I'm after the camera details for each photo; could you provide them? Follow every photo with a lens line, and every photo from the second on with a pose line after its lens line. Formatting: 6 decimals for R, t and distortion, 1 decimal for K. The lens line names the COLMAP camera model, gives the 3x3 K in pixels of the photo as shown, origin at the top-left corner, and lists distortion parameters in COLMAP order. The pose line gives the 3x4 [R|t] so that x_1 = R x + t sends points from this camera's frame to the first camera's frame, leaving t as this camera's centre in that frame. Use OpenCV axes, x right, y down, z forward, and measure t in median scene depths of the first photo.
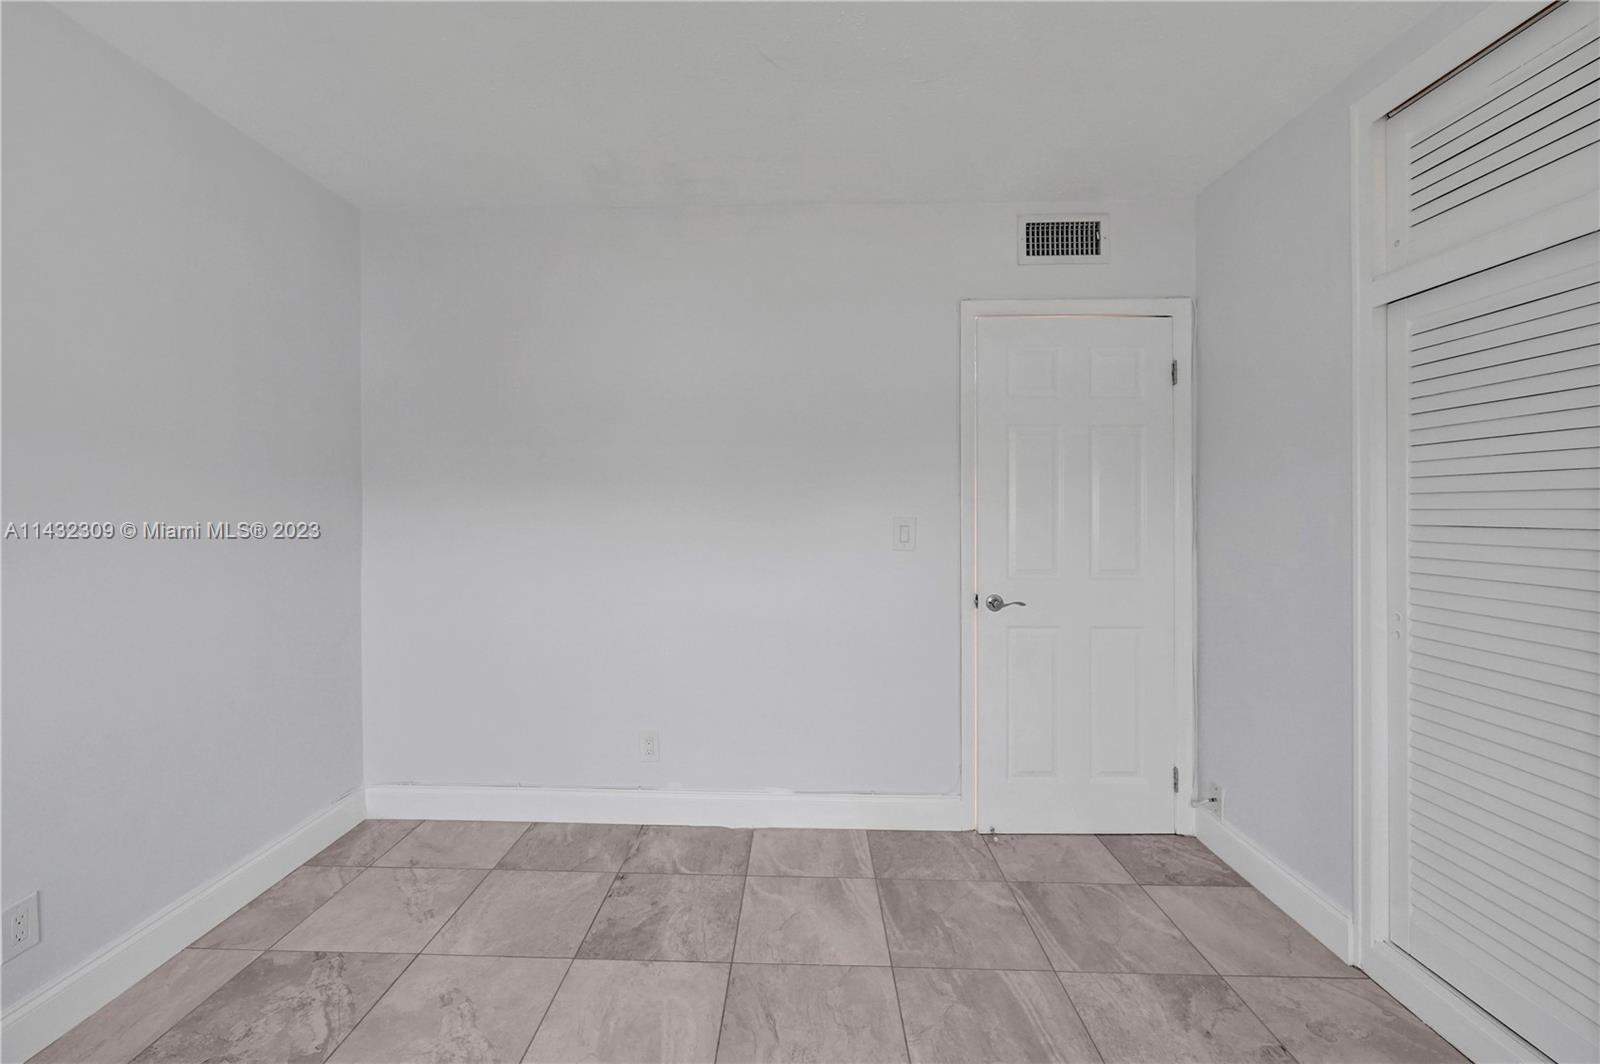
lens RADIAL K [[671.6, 0, 789.7], [0, 671.6, 509.1], [0, 0, 1]] dist [-0.000578, 0.000218]
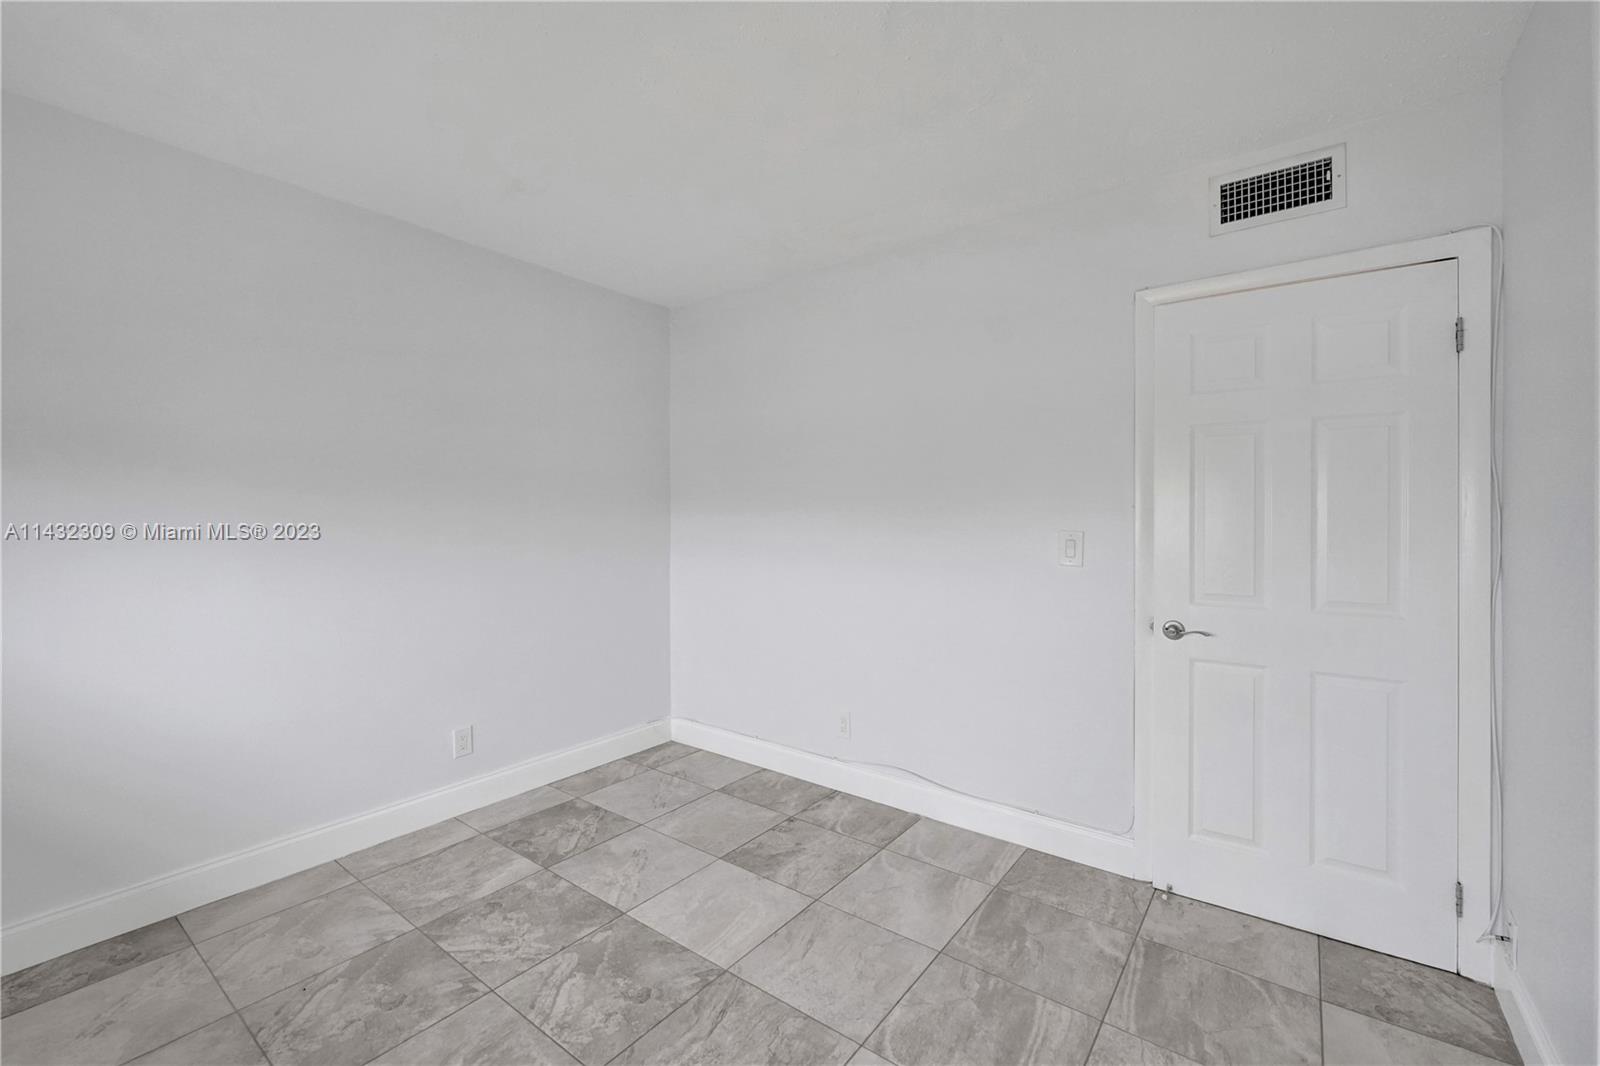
lens RADIAL K [[672.5, 0, 797.7], [0, 672.5, 523.4], [0, 0, 1]] dist [0.000168, -0.000066]
pose [[0.816671, 0.005399, -0.577079, 0.473757], [-0.004460, 0.999985, 0.003044, 0.000163], [0.577087, 0.000088, 0.816683, -0.000246]]
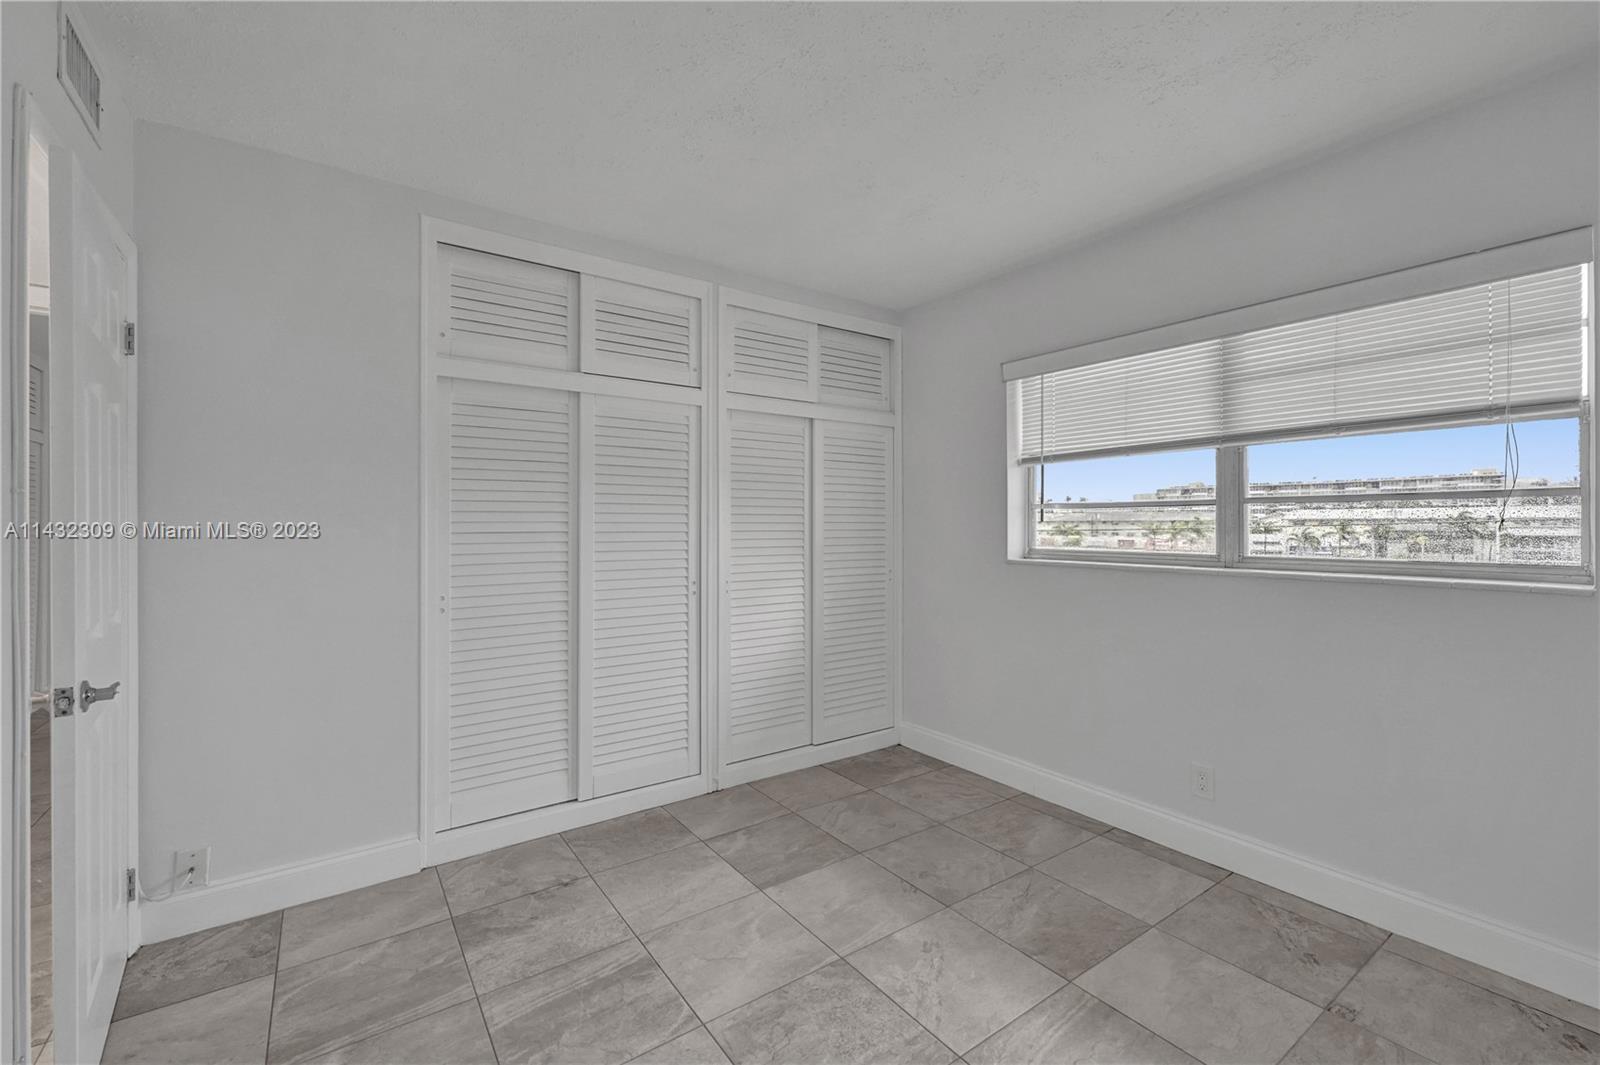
lens RADIAL K [[672.5, 0, 797.7], [0, 672.5, 522.9], [0, 0, 1]] dist [0.000168, -0.000066]
pose [[-0.596924, 0.004091, 0.802287, -0.539637], [0.003186, 0.999991, -0.002728, 0.005997], [-0.802291, 0.000928, -0.596932, 0.981537]]
